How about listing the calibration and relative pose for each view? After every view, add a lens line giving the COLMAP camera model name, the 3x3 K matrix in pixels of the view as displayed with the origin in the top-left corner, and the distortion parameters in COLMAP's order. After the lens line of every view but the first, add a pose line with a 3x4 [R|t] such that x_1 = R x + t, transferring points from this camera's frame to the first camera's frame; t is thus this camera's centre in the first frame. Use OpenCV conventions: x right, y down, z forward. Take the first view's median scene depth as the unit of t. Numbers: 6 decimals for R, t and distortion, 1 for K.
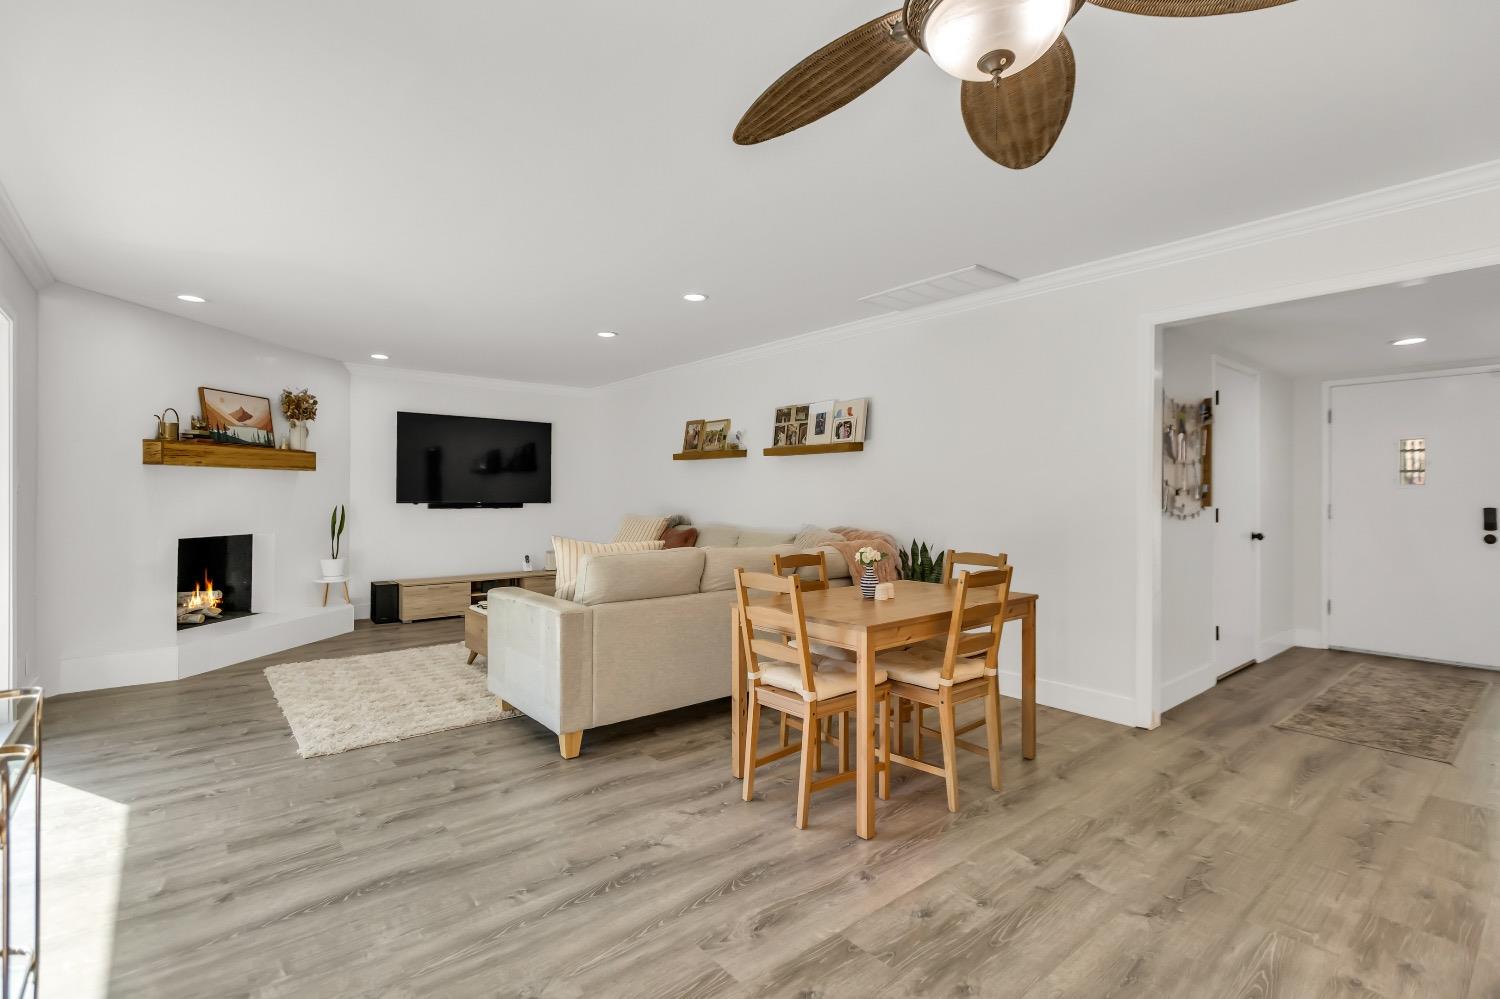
lens RADIAL K [[679.5, 0, 758.3], [0, 679.5, 500.0], [0, 0, 1]] dist [-0.001586, -0.000124]
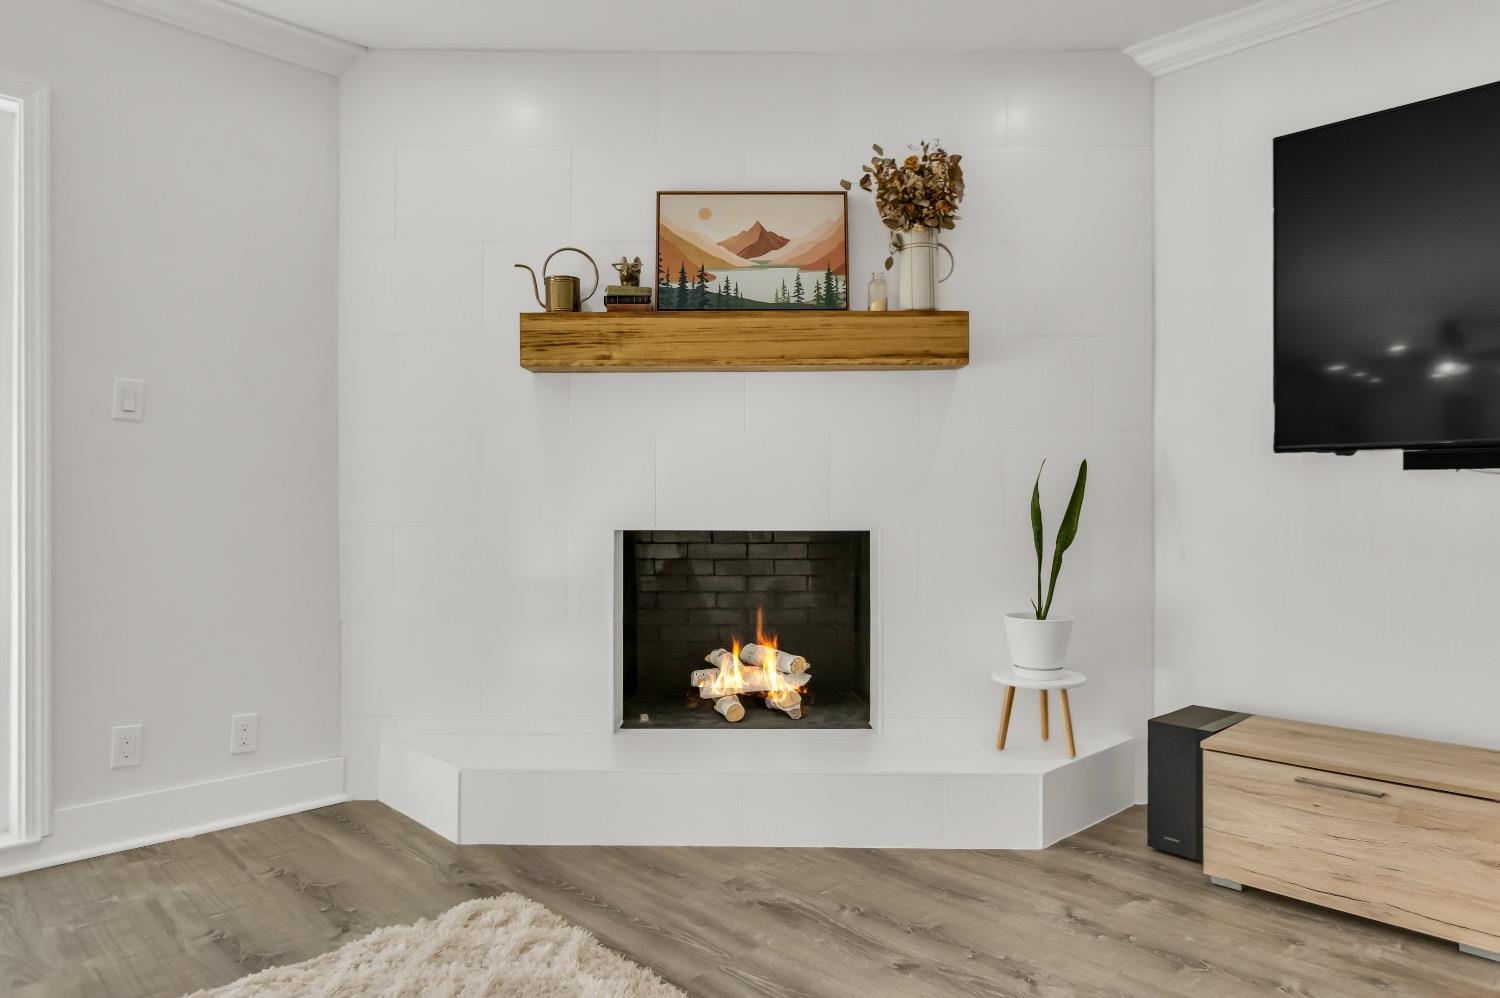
lens RADIAL K [[917.7, 0, 752.1], [0, 917.7, 503.0], [0, 0, 1]] dist [-0.009944, -0.001092]
pose [[0.065506, -0.006182, -0.997833, -0.192752], [-0.006712, 0.999955, -0.006636, 0.036946], [0.997830, 0.007132, 0.065461, 0.916336]]
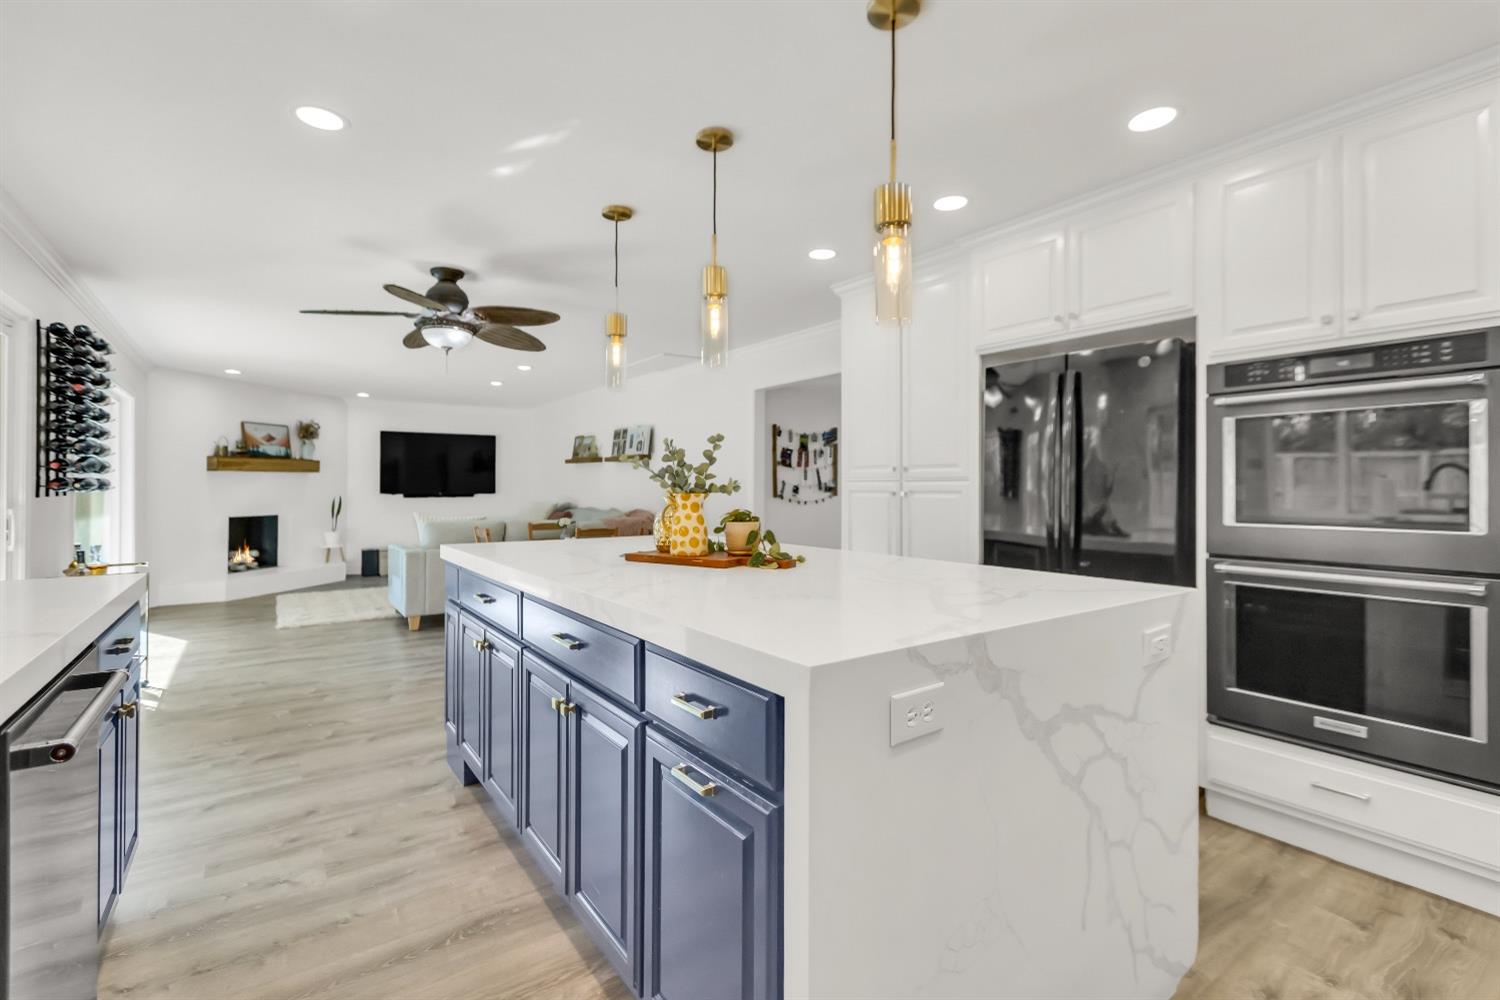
lens RADIAL K [[679.5, 0, 779.7], [0, 679.5, 483.9], [0, 0, 1]] dist [-0.001586, -0.000124]
pose [[0.998045, -0.002473, -0.062453, 0.490277], [0.001956, 0.999963, -0.008333, -0.003867], [0.062472, 0.008195, 0.998013, -0.467434]]
